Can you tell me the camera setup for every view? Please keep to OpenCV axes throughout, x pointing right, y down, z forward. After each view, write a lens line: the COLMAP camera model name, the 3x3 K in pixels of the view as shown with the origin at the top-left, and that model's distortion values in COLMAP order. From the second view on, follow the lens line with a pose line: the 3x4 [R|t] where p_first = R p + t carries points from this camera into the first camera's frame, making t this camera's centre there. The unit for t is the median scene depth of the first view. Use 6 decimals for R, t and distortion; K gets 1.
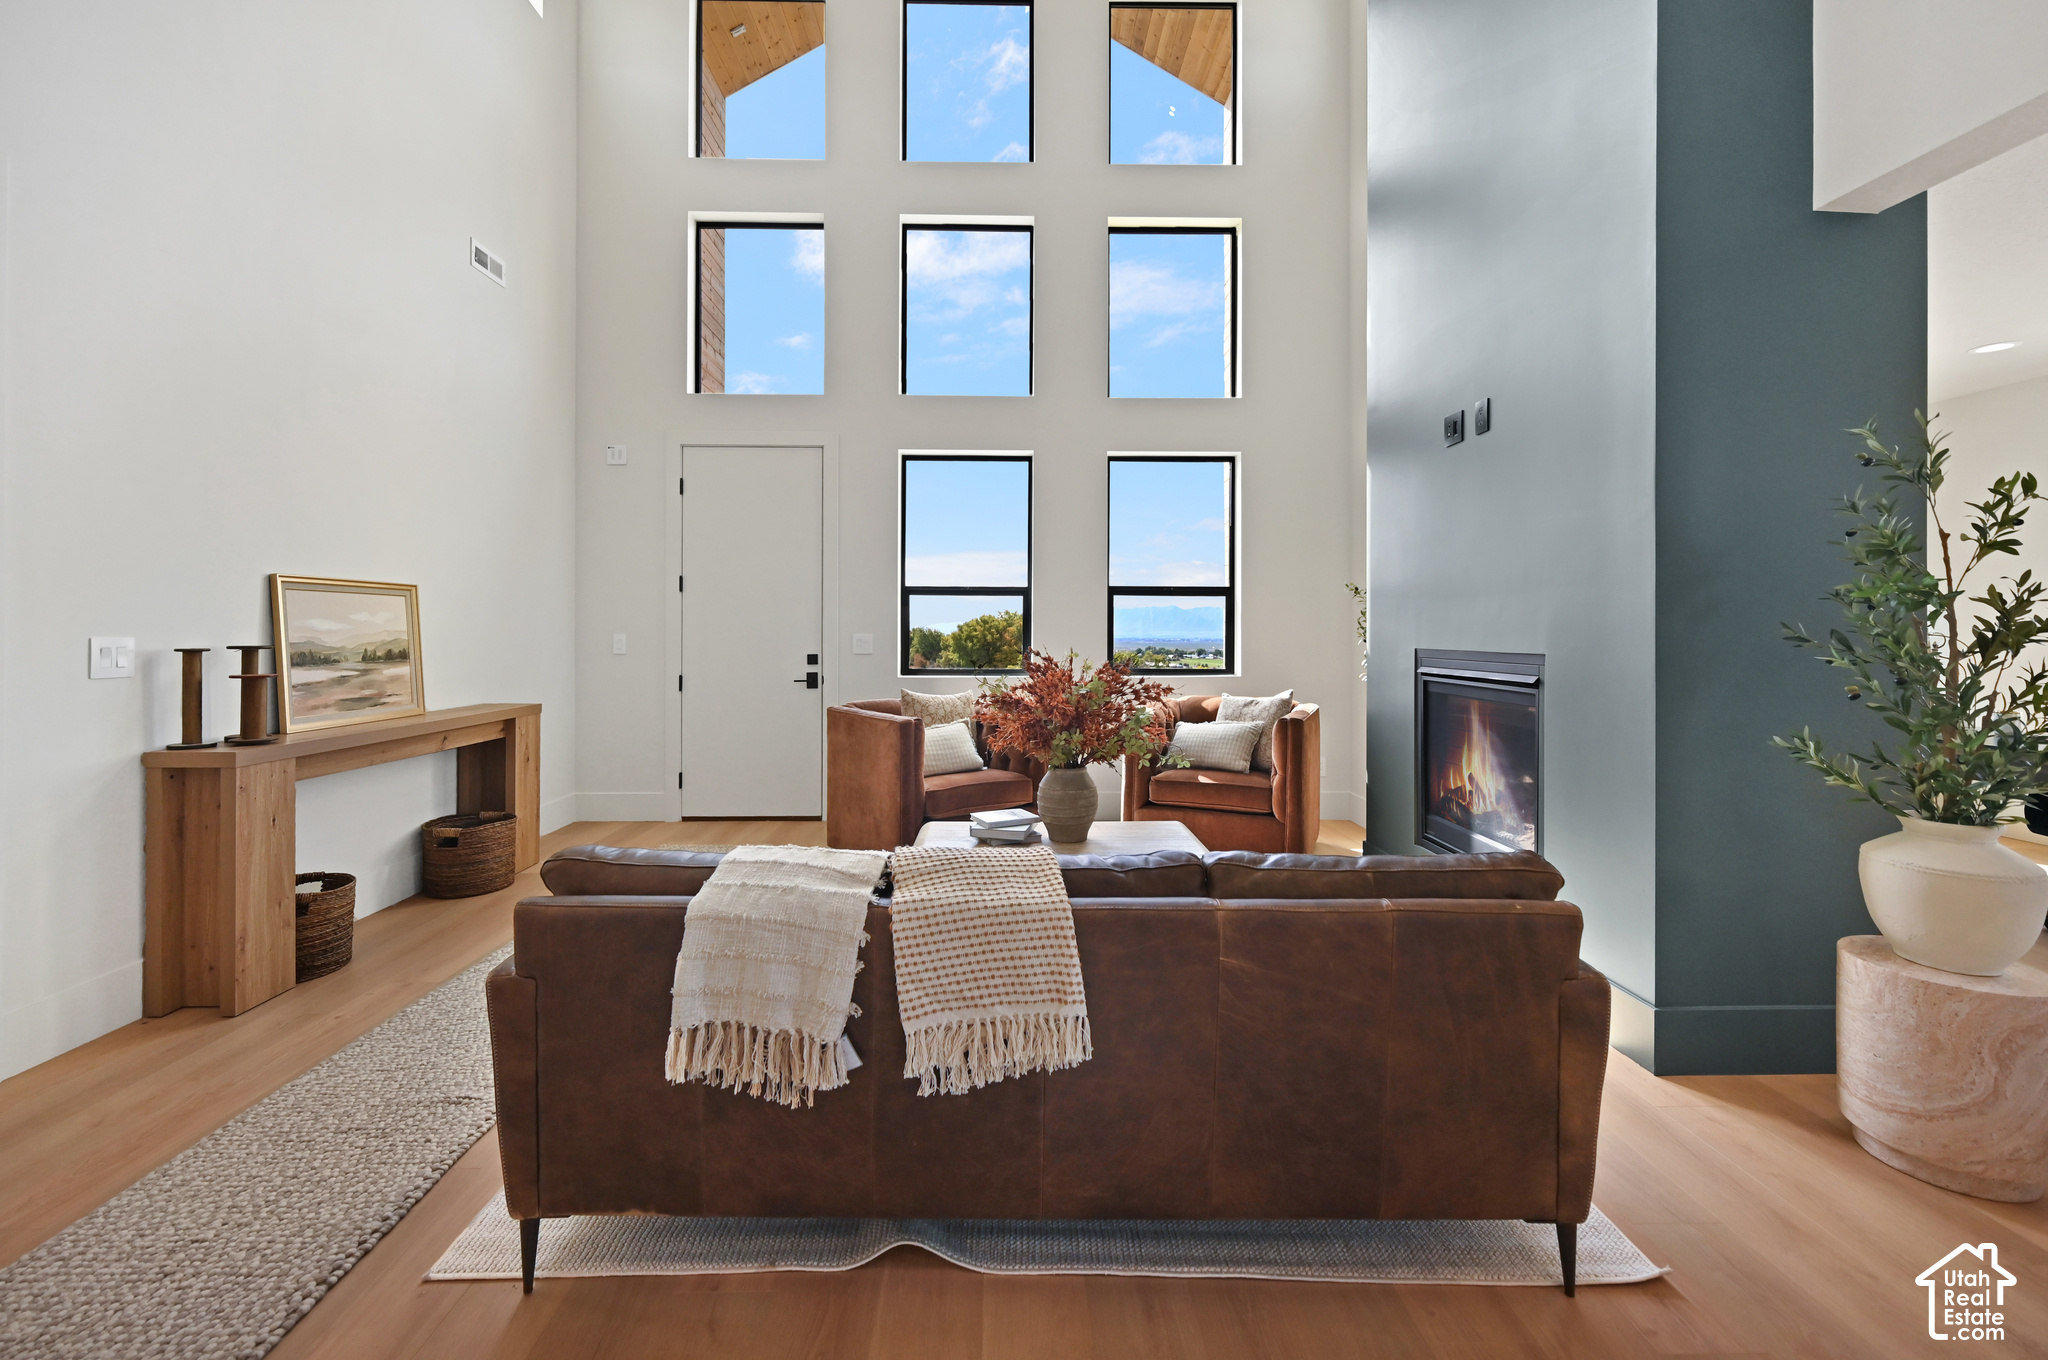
lens RADIAL K [[819.5, 0, 1008.0], [0, 819.5, 622.4], [0, 0, 1]] dist [-0.000253, -0.000297]
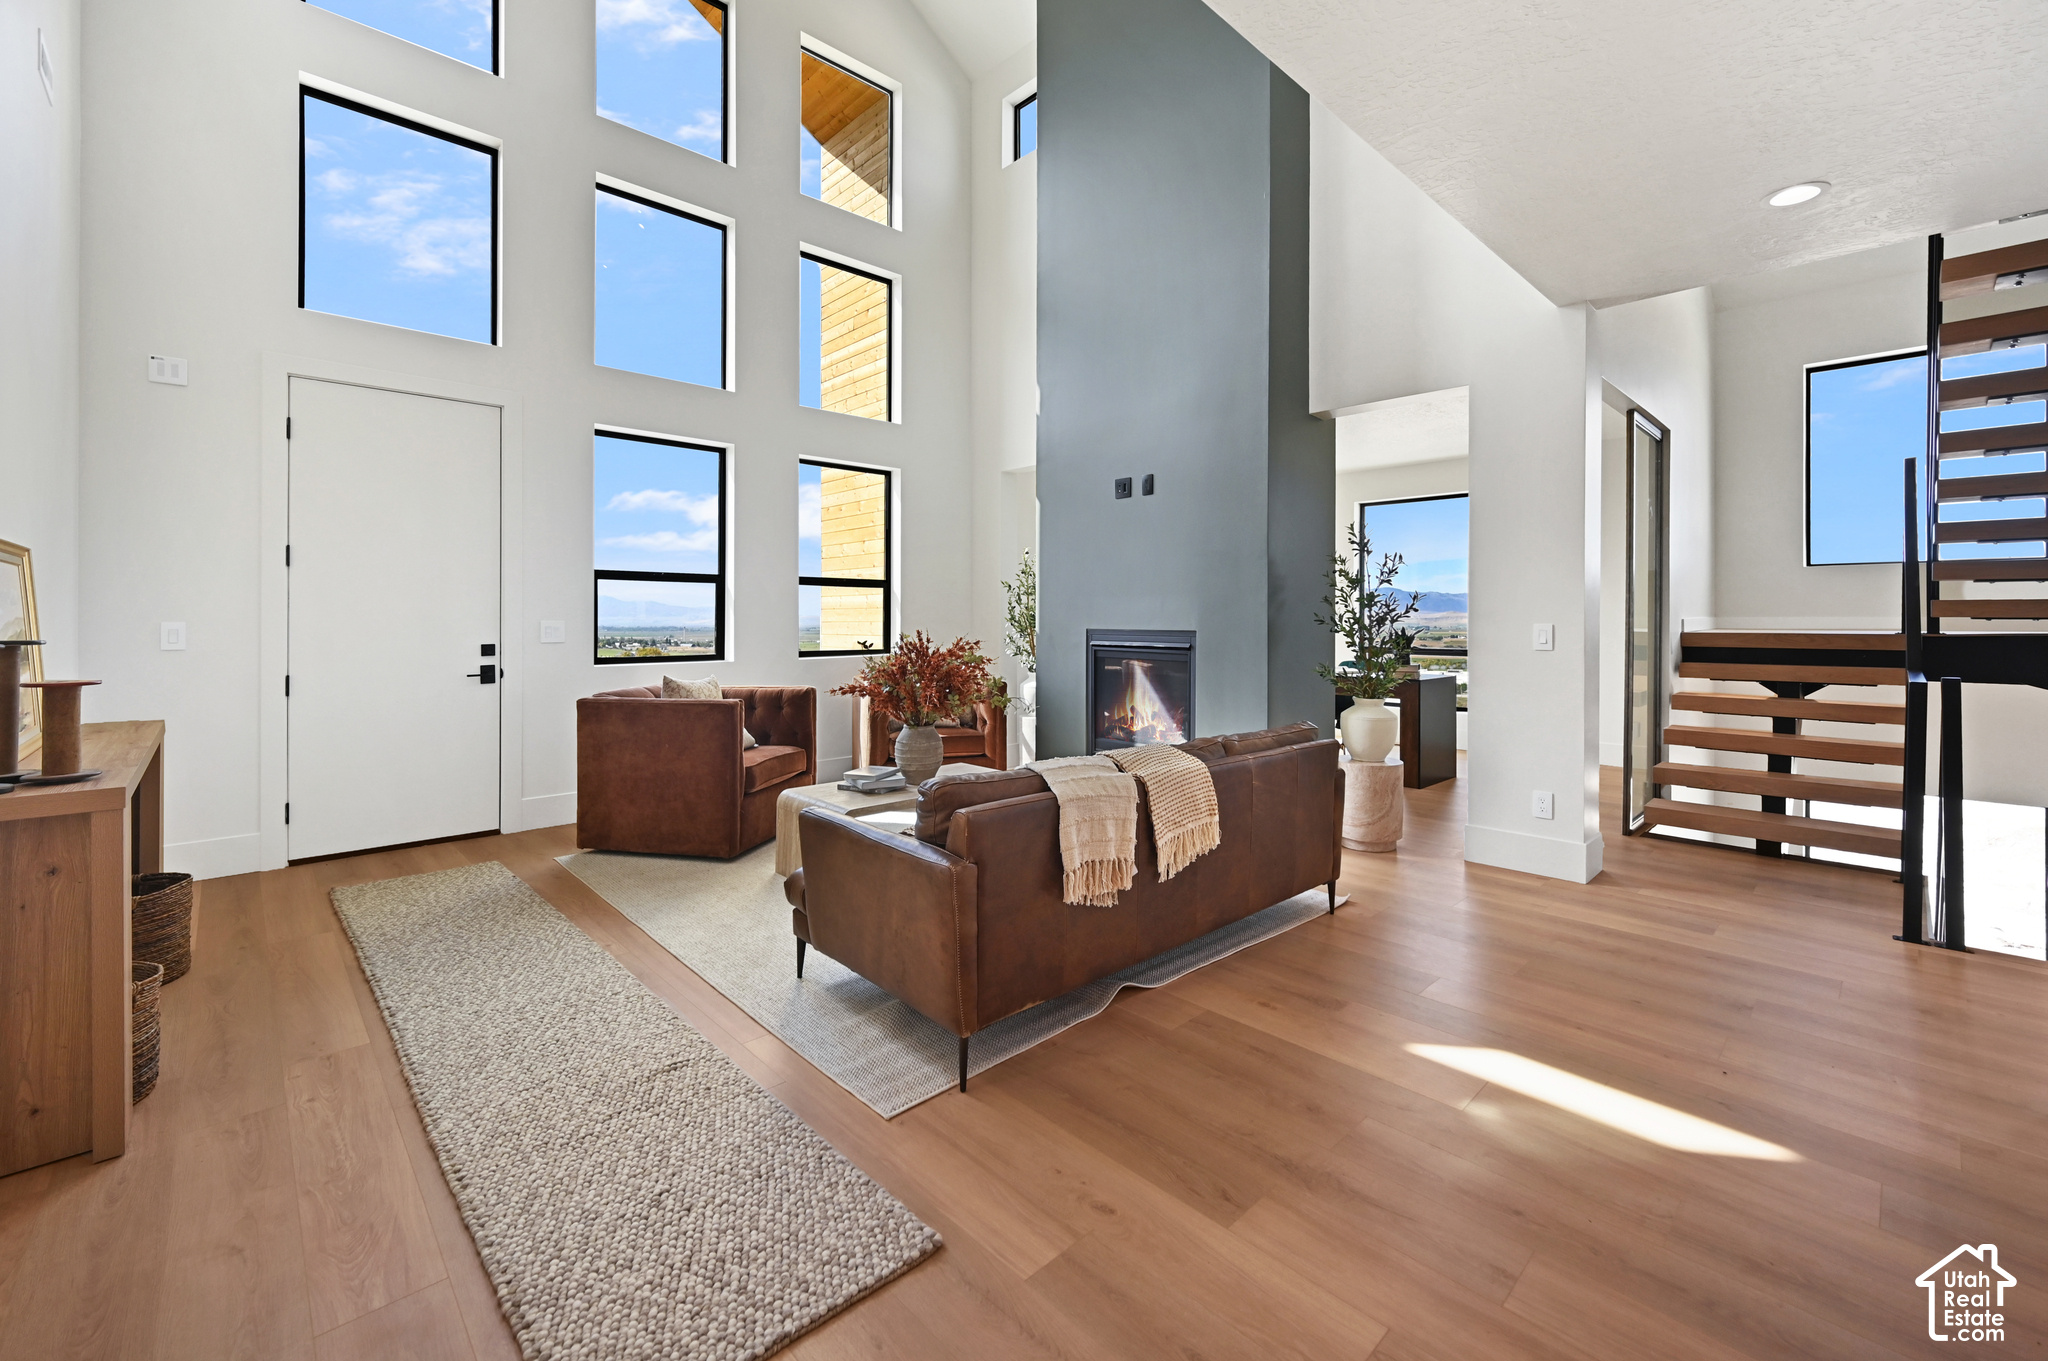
lens RADIAL K [[838.5, 0, 1009.2], [0, 838.5, 615.1], [0, 0, 1]] dist [0.000738, 0.000357]
pose [[0.744444, 0.001039, 0.667684, -0.723917], [-0.006038, 0.999968, 0.005176, -0.000084], [-0.667657, -0.007885, 0.744427, -0.052680]]
